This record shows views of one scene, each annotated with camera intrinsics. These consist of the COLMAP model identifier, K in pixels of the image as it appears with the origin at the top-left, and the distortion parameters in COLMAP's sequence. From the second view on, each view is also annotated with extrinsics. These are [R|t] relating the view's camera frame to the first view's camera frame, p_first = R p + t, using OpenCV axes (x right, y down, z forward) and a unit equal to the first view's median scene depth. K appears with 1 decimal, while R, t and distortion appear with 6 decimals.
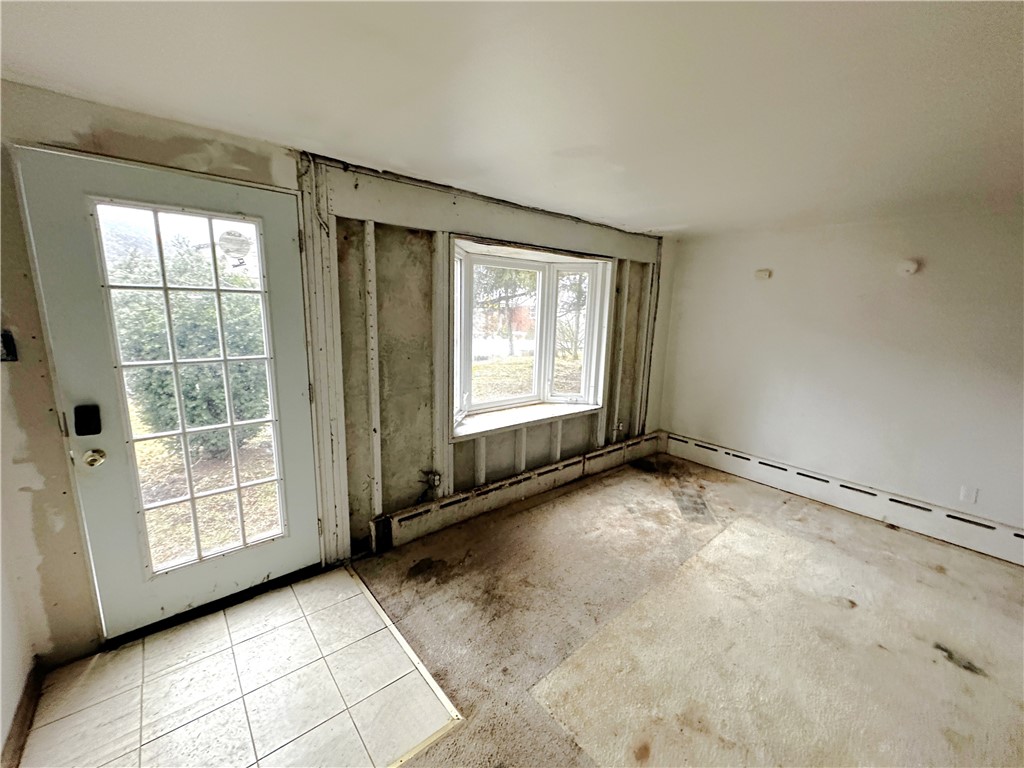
lens RADIAL K [[414.7, 0, 508.4], [0, 414.7, 383.2], [0, 0, 1]] dist [-0.001923, 0.000758]
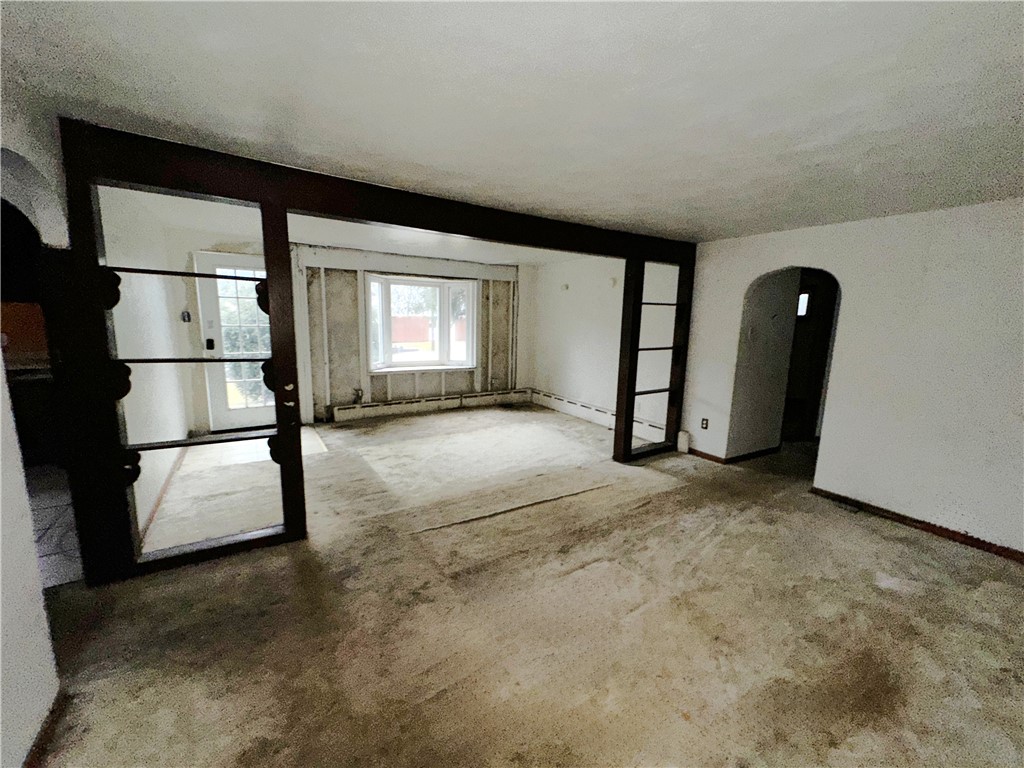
lens RADIAL K [[414.7, 0, 508.4], [0, 414.7, 383.2], [0, 0, 1]] dist [-0.001923, 0.000758]
pose [[0.990745, 0.014629, -0.134949, 0.717377], [-0.019189, 0.999286, -0.032549, 0.212851], [0.134376, 0.034837, 0.990318, -0.786063]]
